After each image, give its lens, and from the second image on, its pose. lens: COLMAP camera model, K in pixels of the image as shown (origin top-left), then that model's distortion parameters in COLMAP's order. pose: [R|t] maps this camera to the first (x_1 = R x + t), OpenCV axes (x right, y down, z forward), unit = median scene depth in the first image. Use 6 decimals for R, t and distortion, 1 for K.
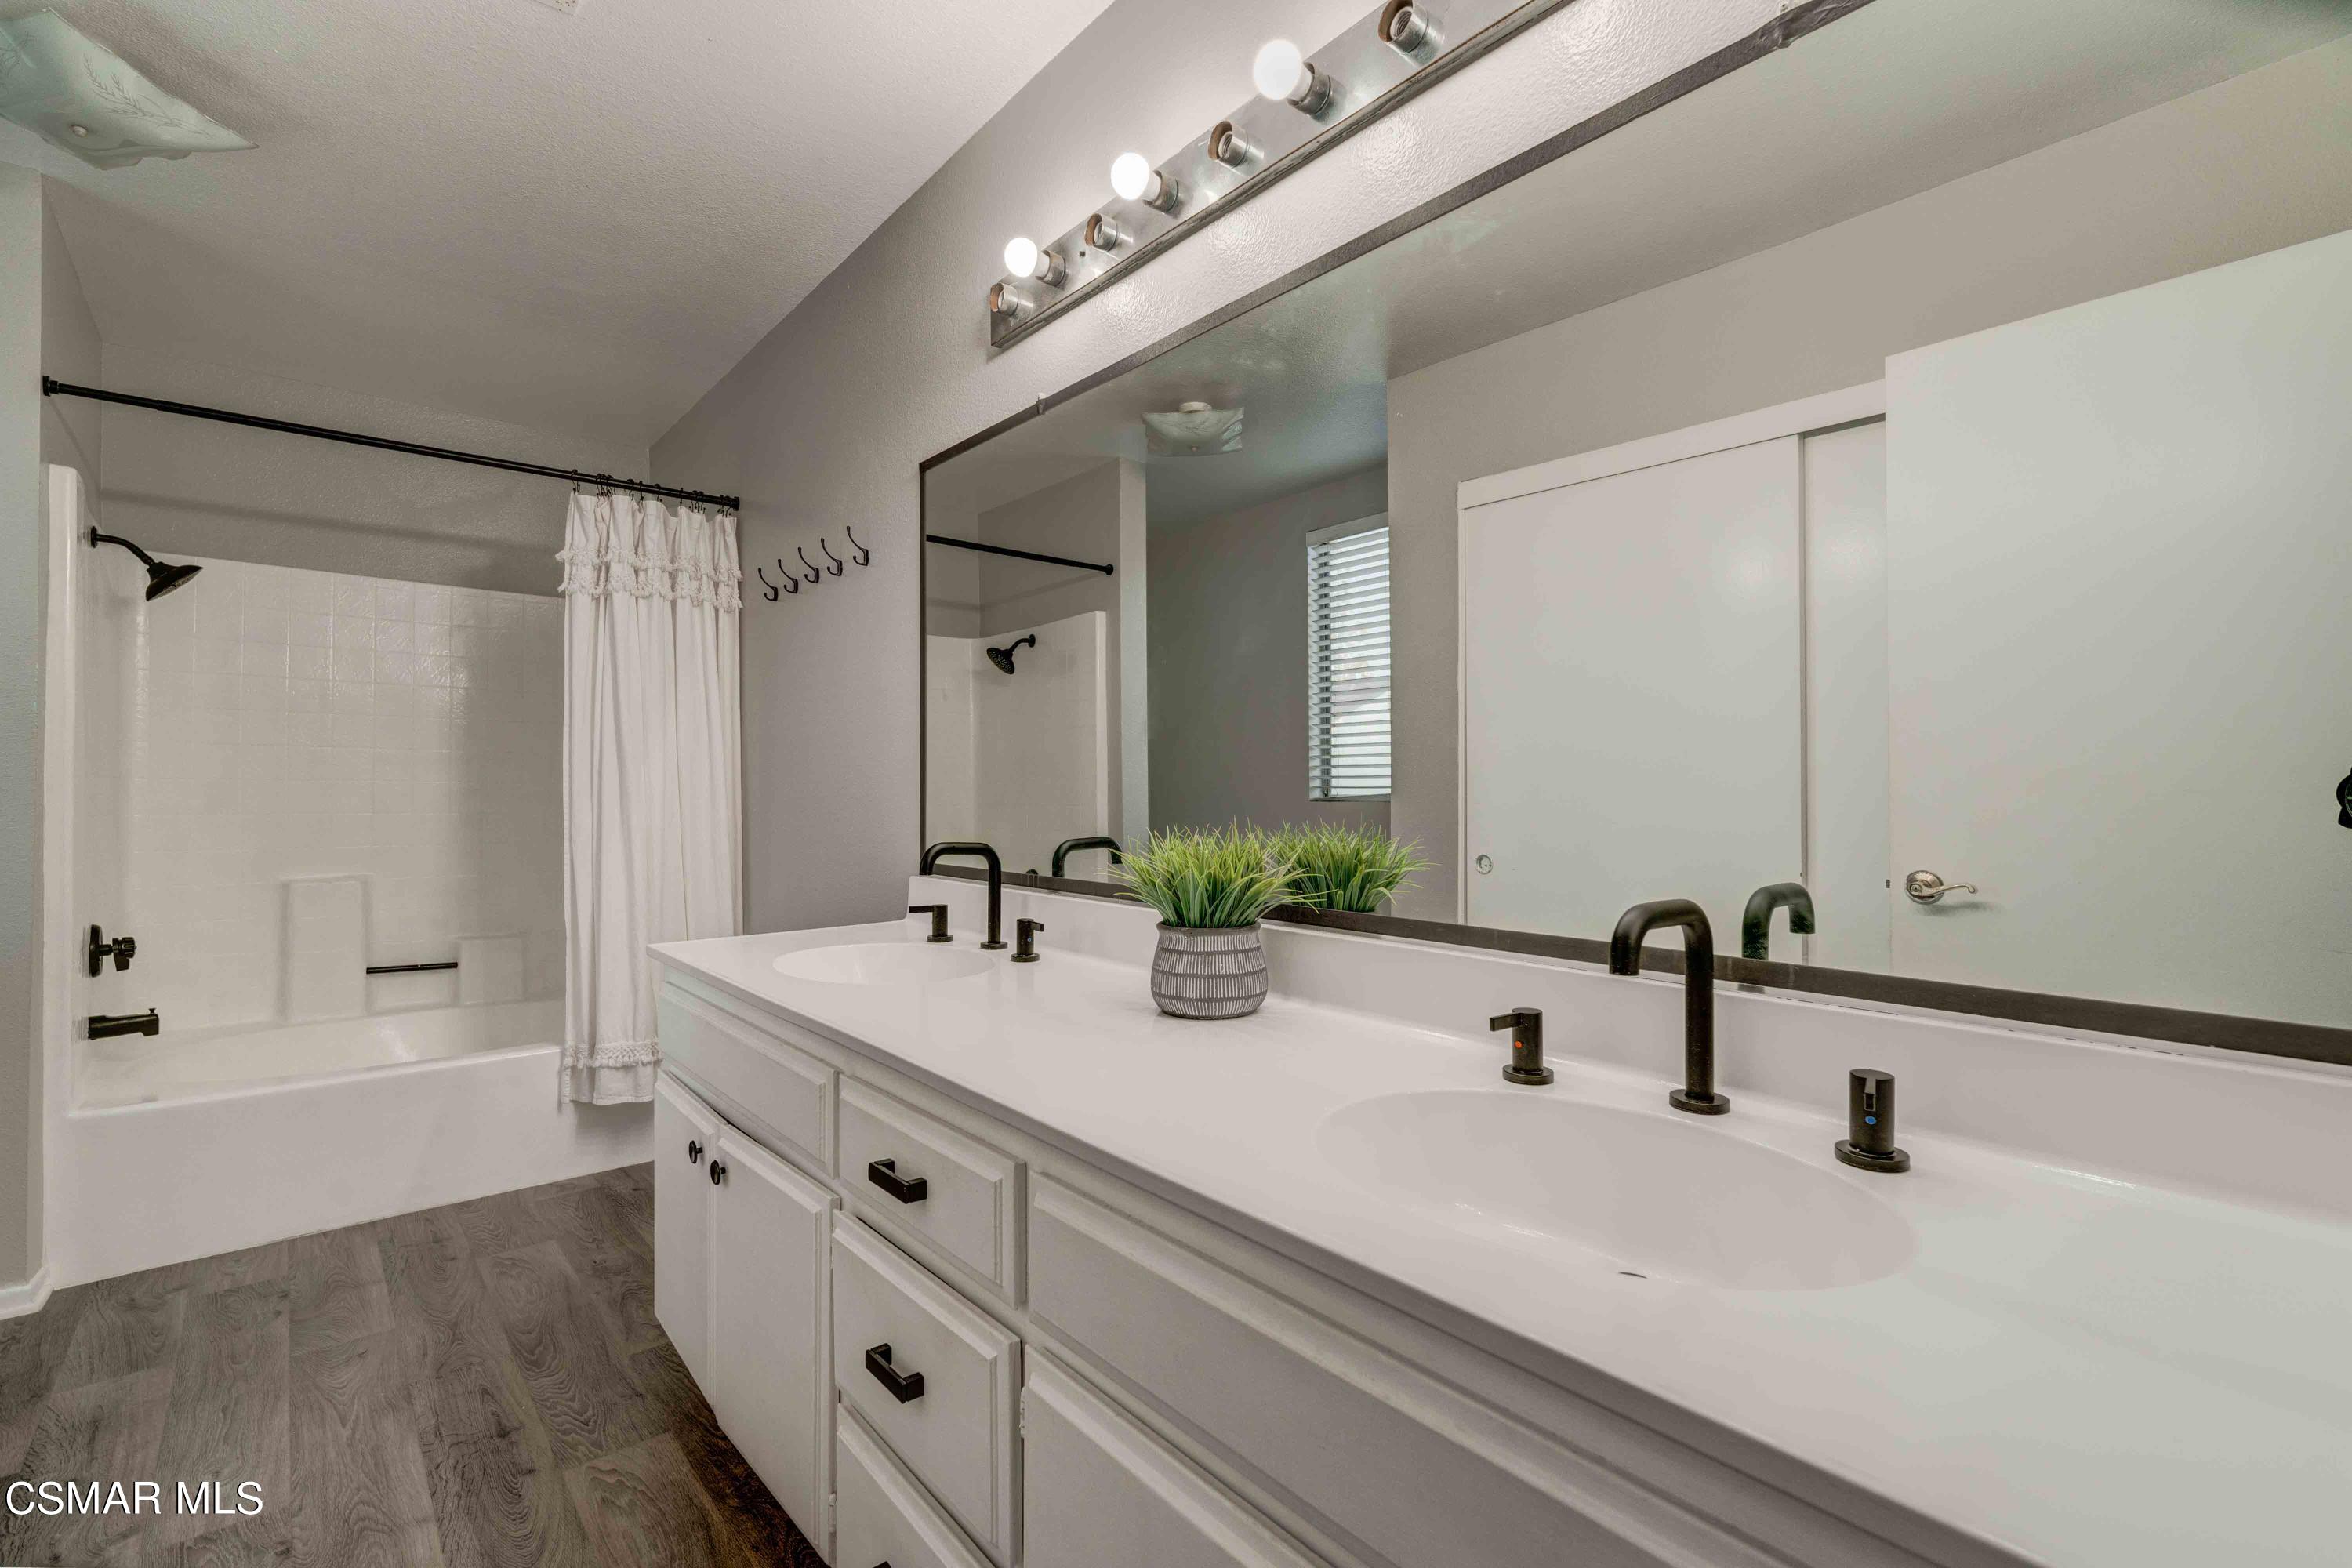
lens RADIAL K [[1055.5, 0, 1176.0], [0, 1055.5, 784.0], [0, 0, 1]] dist [0.001852, 0.000645]
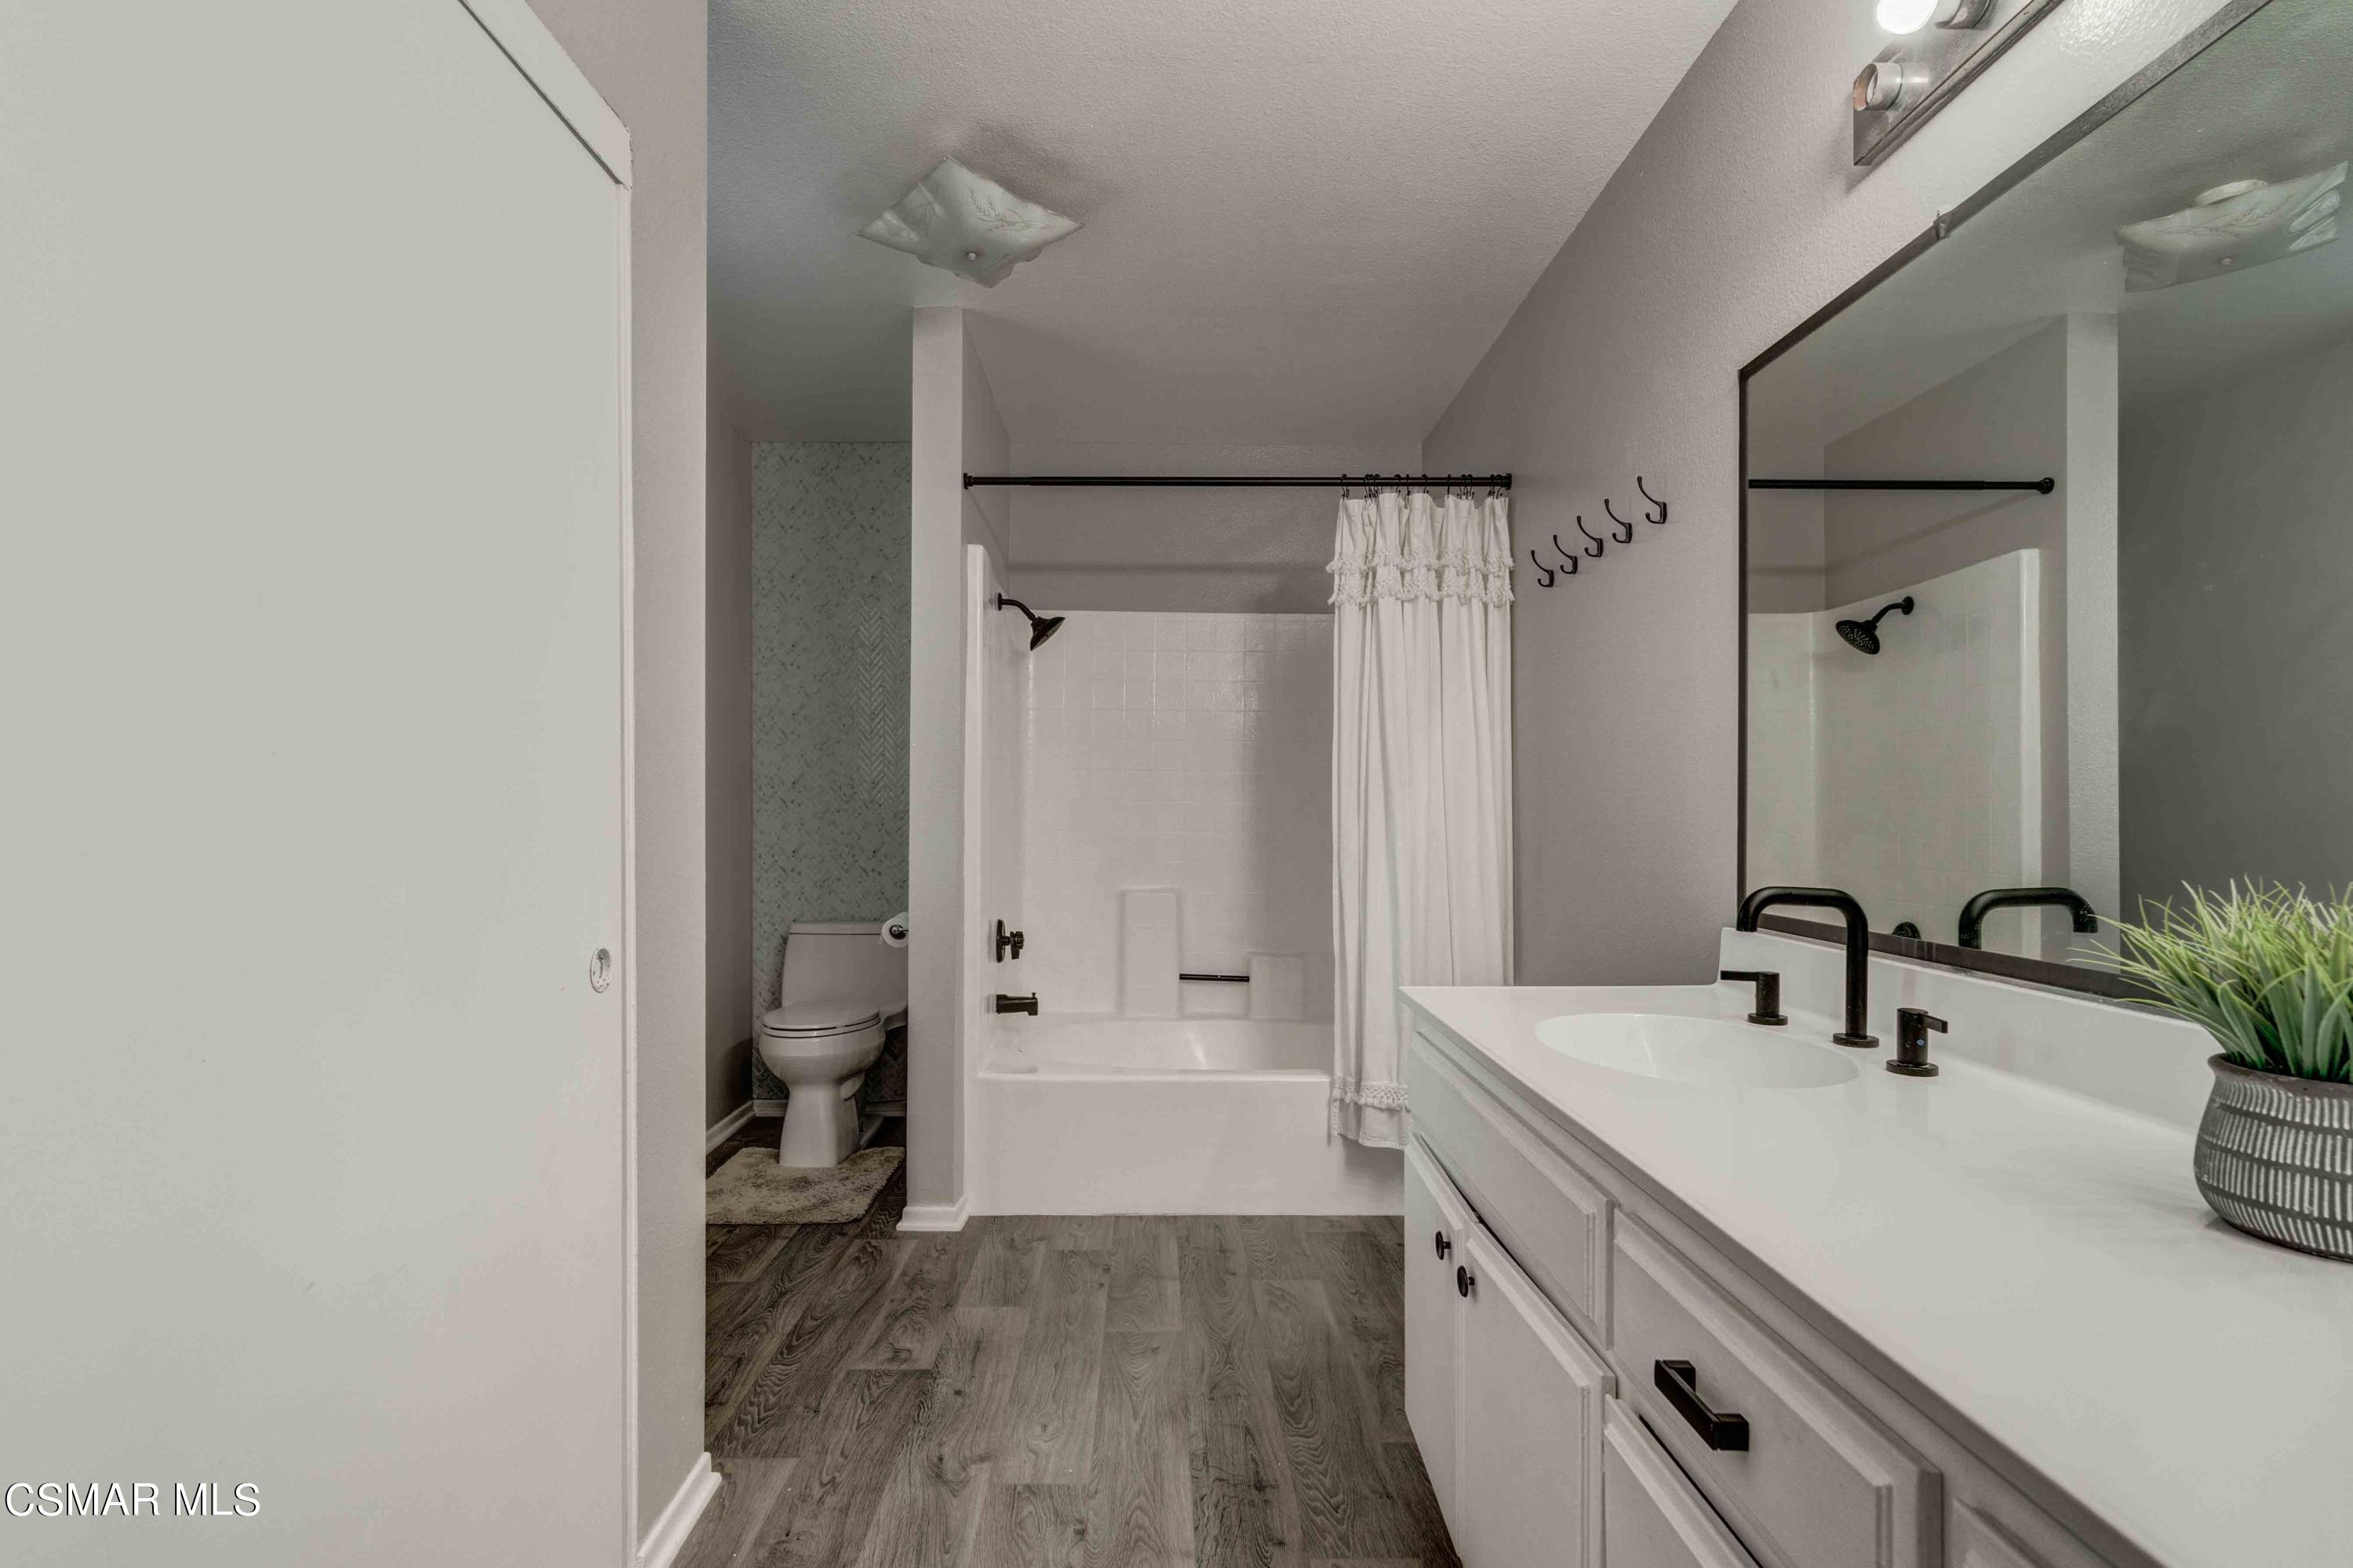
lens RADIAL K [[1119.7, 0, 1168.9], [0, 1119.7, 811.3], [0, 0, 1]] dist [0.008030, -0.000924]
pose [[0.760063, 0.003718, -0.649839, -0.034974], [0.000597, 0.999979, 0.006419, -0.000038], [0.649850, -0.005267, 0.760045, 0.145158]]
